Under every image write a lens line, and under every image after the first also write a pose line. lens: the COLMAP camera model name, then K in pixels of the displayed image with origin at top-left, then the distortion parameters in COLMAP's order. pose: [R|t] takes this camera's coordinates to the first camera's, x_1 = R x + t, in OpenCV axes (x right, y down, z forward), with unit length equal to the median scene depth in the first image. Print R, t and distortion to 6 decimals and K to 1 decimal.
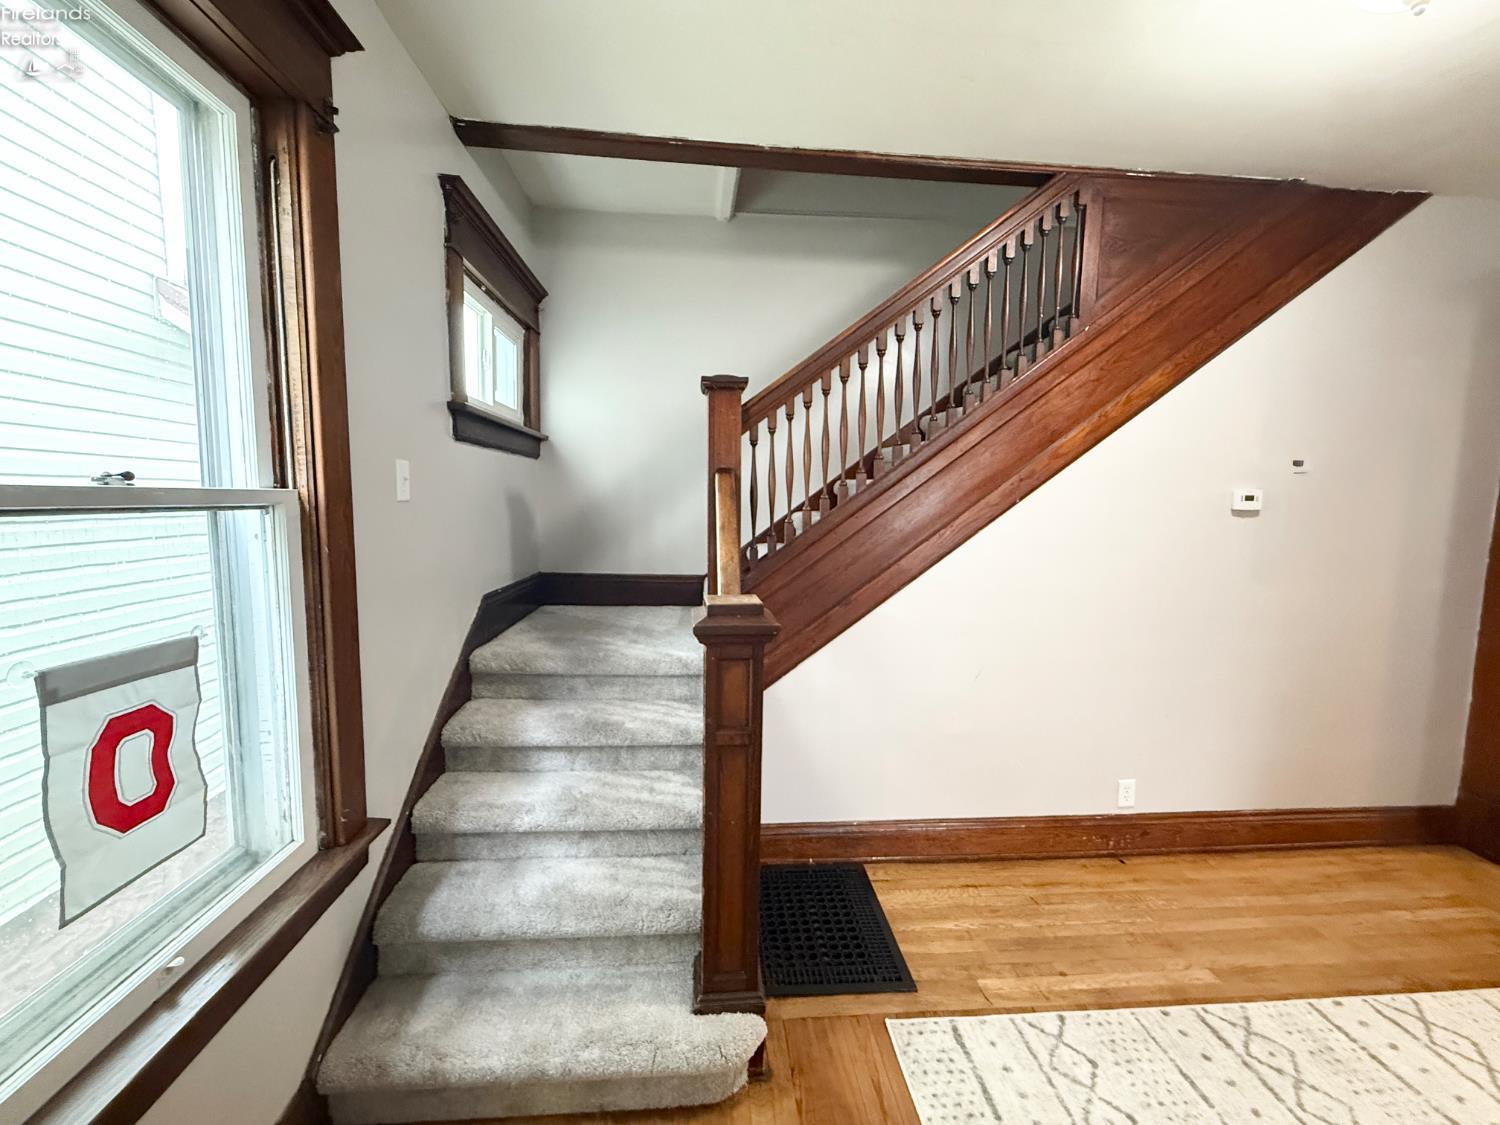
lens RADIAL K [[613.0, 0, 751.0], [0, 613.0, 557.1], [0, 0, 1]] dist [-0.000742, 0.000339]
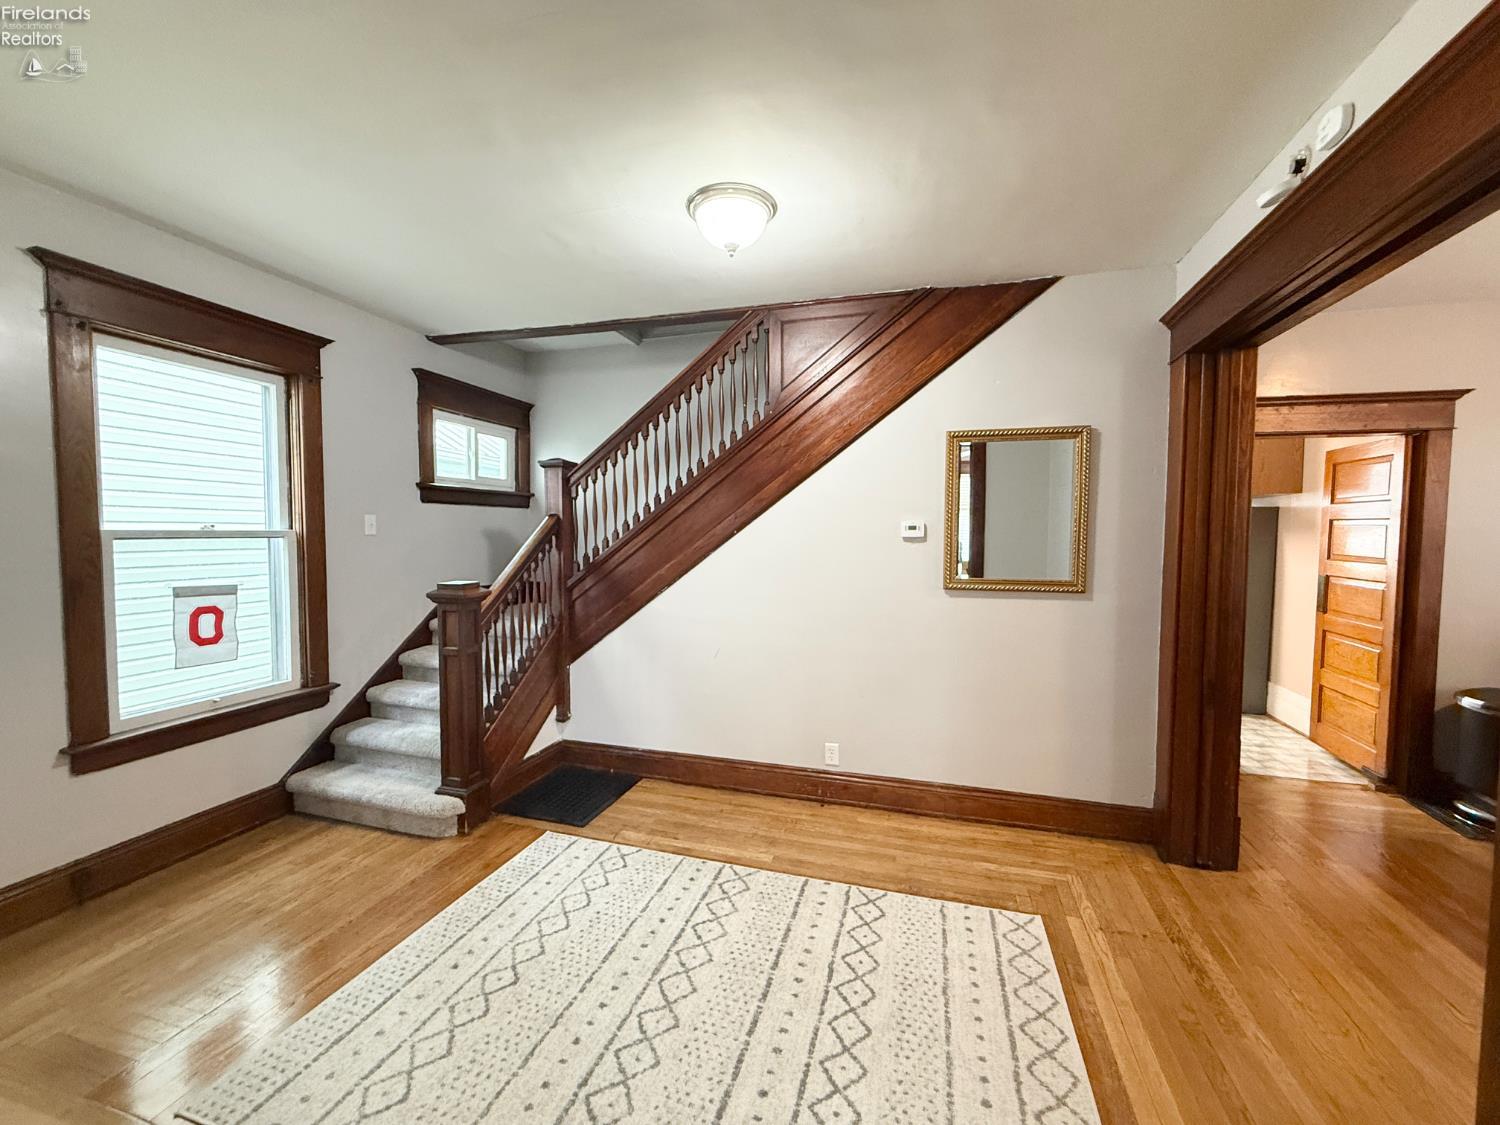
lens RADIAL K [[613.0, 0, 751.1], [0, 613.0, 554.3], [0, 0, 1]] dist [-0.000742, 0.000339]
pose [[0.933005, 0.003355, -0.359848, 1.213927], [-0.025144, 0.998120, -0.055887, 0.049548], [0.358984, 0.061191, 0.931336, -0.399571]]
